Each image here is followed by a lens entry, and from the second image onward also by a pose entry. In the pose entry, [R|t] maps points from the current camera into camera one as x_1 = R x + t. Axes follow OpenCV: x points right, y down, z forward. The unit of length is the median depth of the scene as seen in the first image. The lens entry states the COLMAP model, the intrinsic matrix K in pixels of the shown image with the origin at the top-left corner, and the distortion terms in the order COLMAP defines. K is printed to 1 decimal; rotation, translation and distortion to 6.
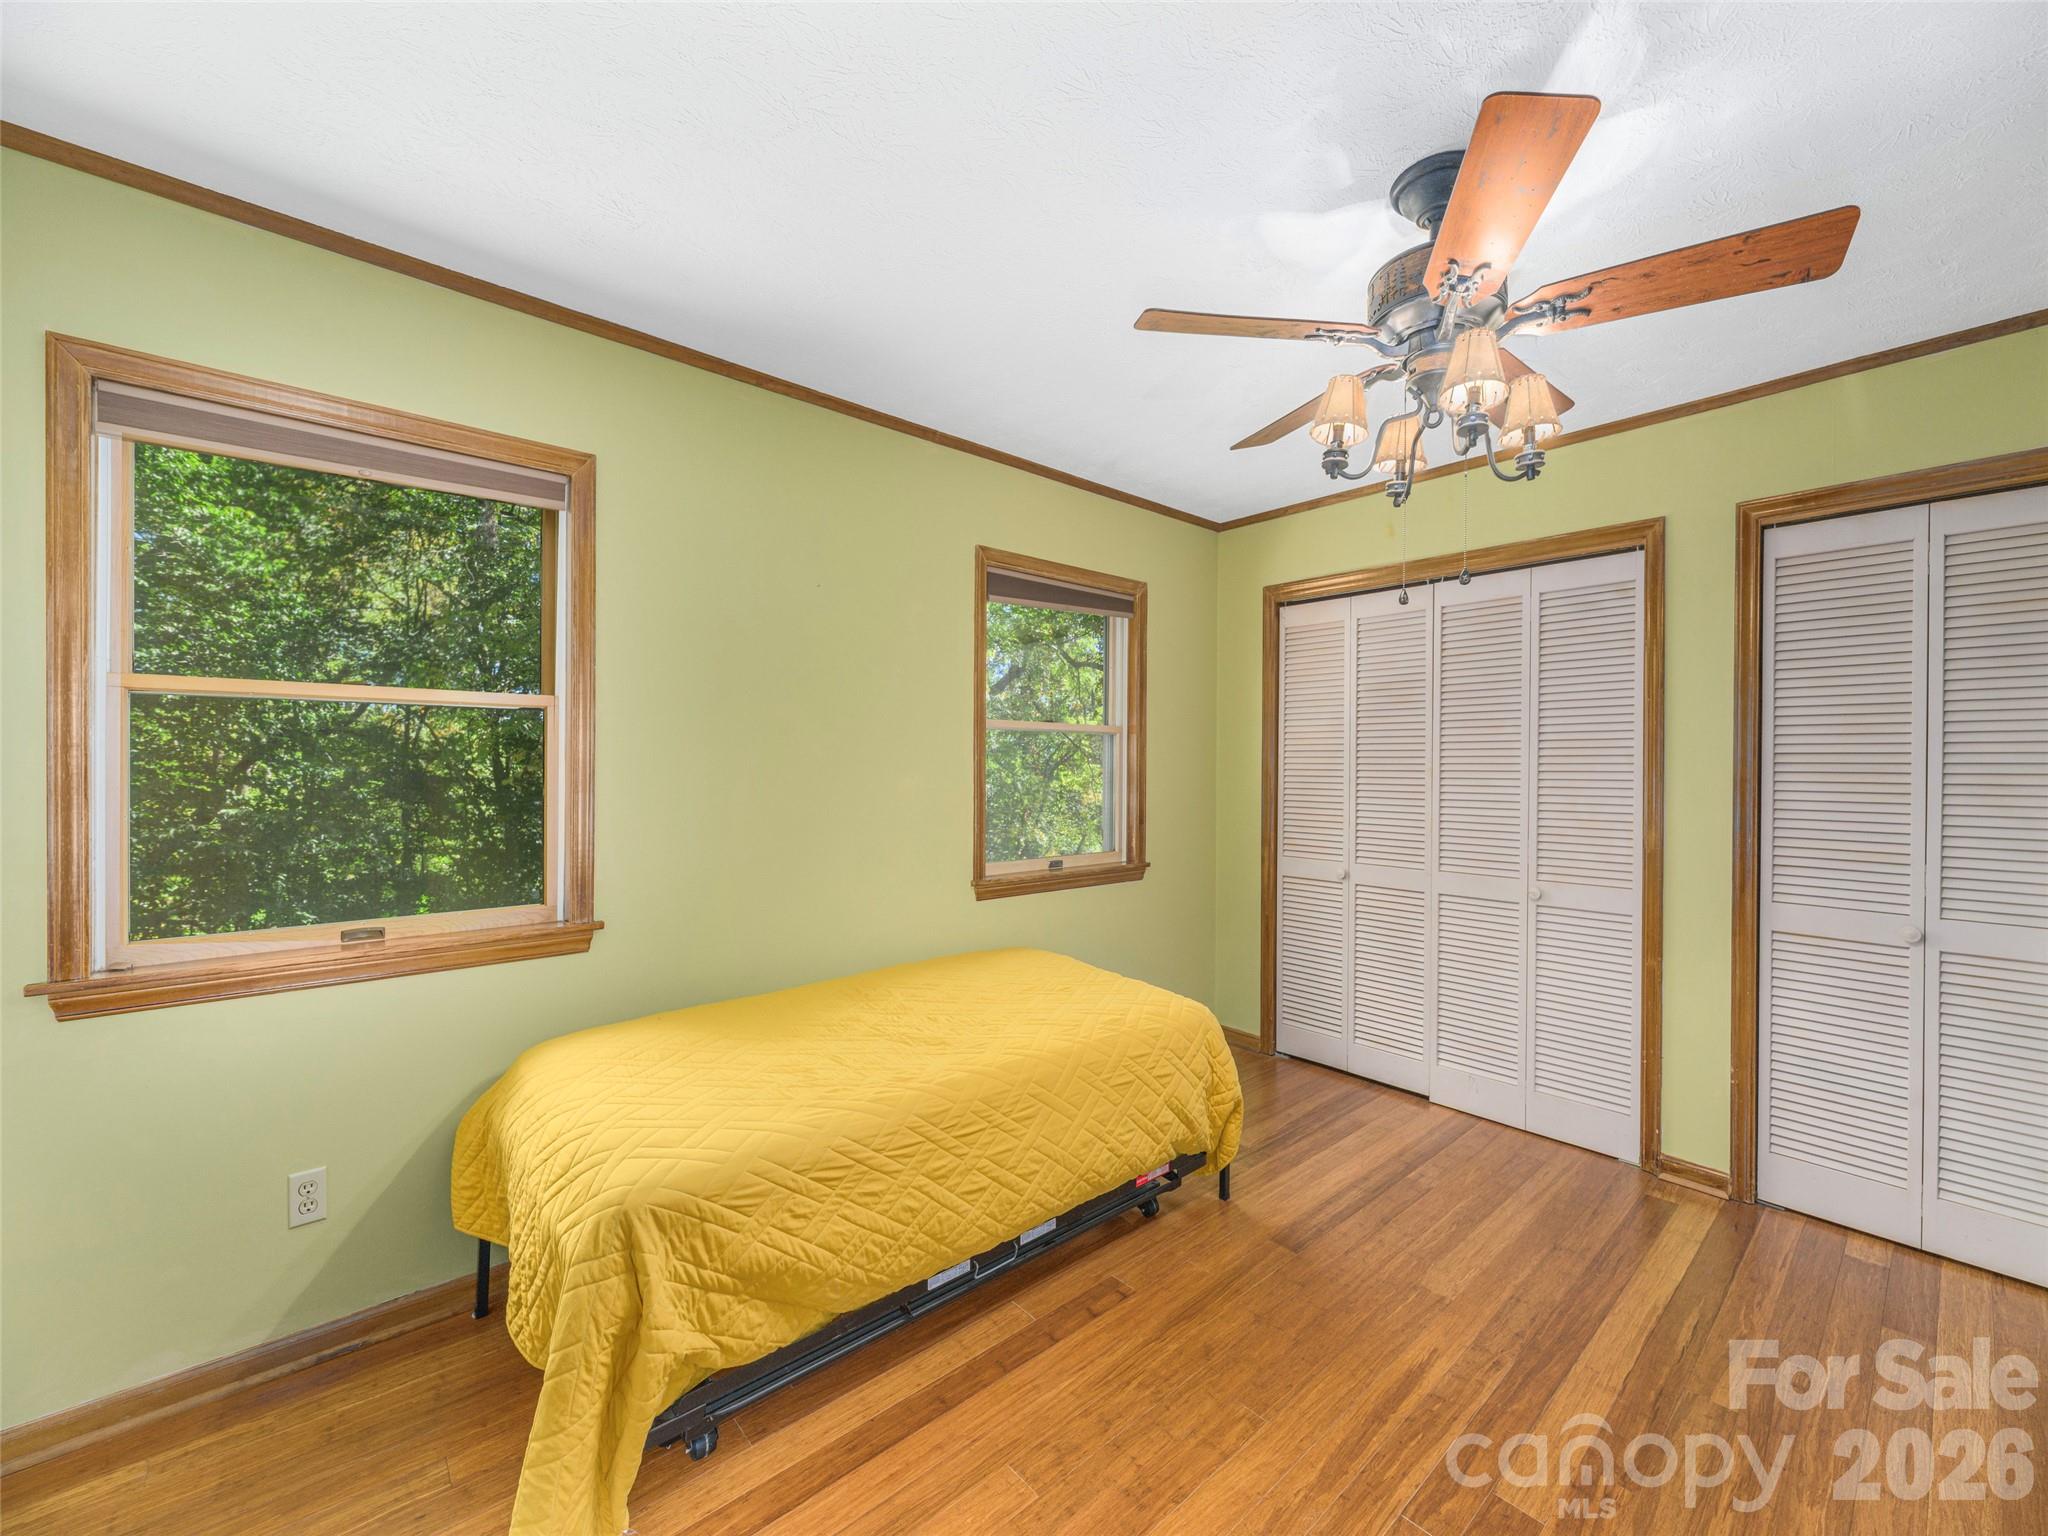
lens RADIAL K [[828.5, 0, 1024.4], [0, 828.5, 770.7], [0, 0, 1]] dist [0.001013, 0.000574]
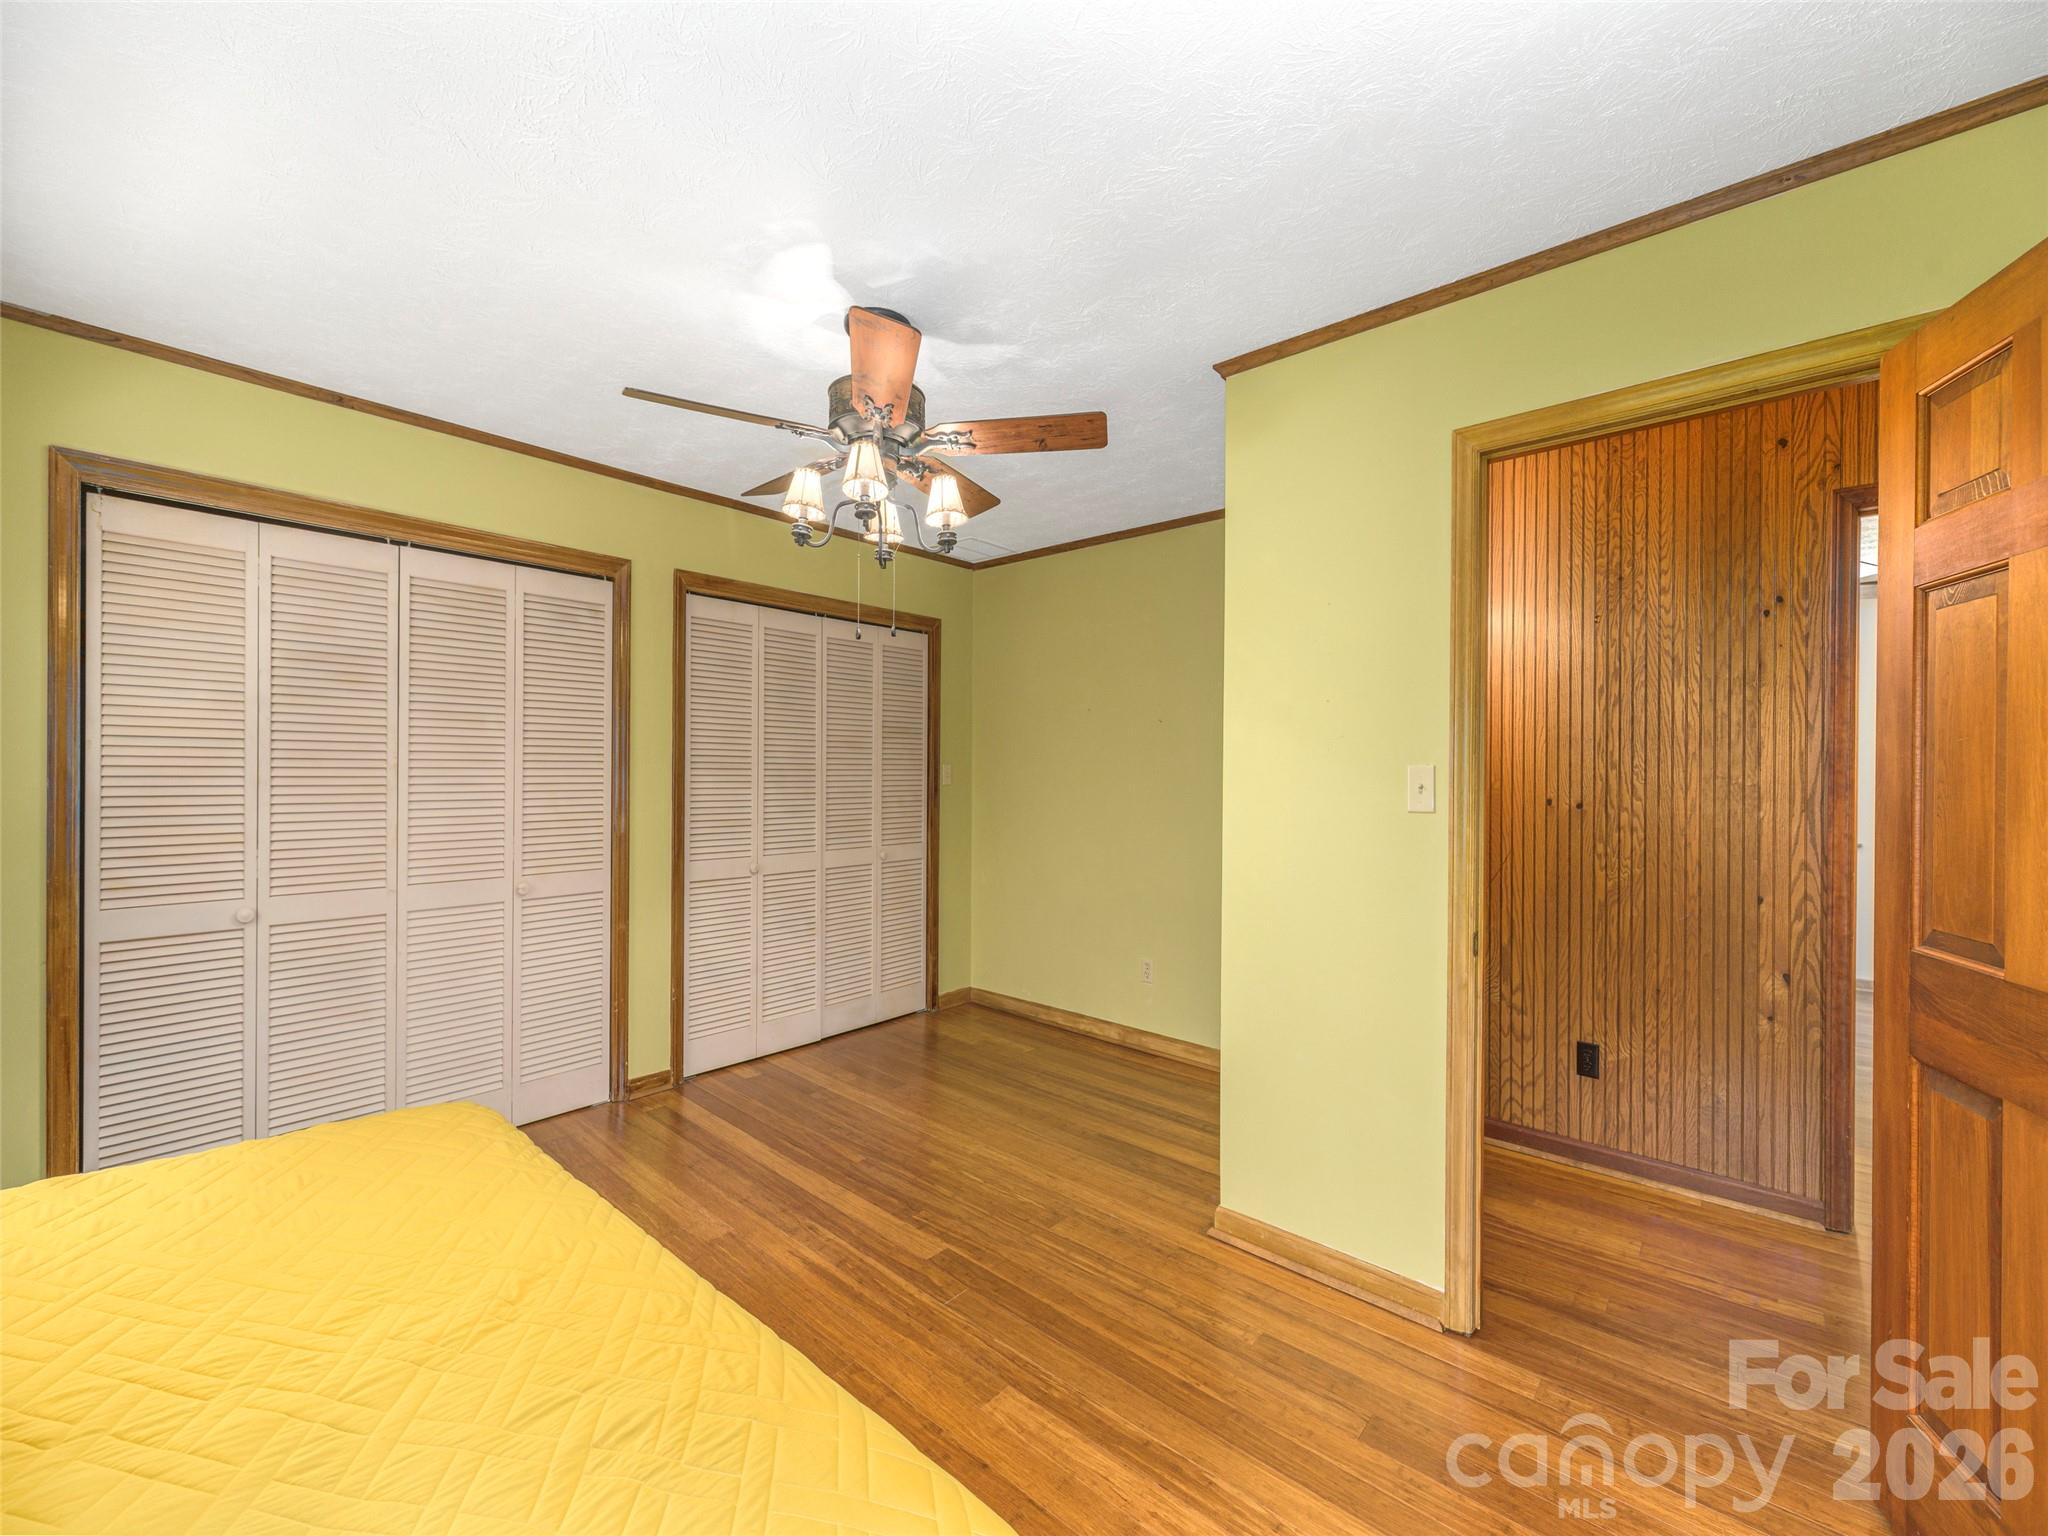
lens RADIAL K [[828.5, 0, 1024.4], [0, 828.5, 770.7], [0, 0, 1]] dist [0.001013, 0.000574]
pose [[-0.127835, -0.008511, 0.991759, -0.507692], [-0.003004, 0.999962, 0.008195, -0.007144], [-0.991791, -0.001932, -0.127856, 0.566882]]
